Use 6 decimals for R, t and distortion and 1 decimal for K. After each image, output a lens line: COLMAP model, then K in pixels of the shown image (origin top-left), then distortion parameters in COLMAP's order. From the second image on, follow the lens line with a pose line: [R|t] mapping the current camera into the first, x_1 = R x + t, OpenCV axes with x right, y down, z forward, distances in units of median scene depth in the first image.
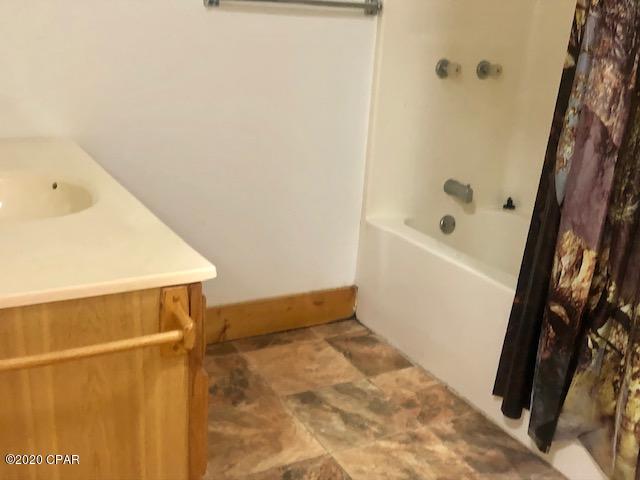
lens RADIAL K [[699.1, 0, 321.6], [0, 699.1, 229.4], [0, 0, 1]] dist [0.049712, -0.200996]
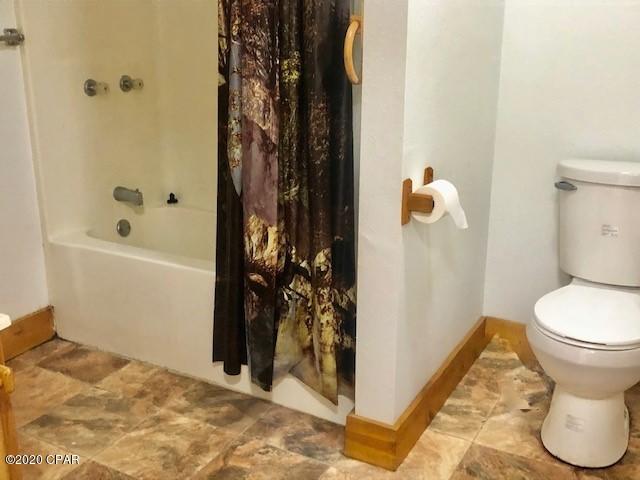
lens RADIAL K [[699.1, 0, 321.6], [0, 699.1, 229.4], [0, 0, 1]] dist [0.049712, -0.200996]
pose [[0.839911, -0.213652, 0.498902, -0.156167], [0.203643, 0.976153, 0.075197, -0.037138], [-0.503070, 0.038439, 0.863390, -0.132483]]
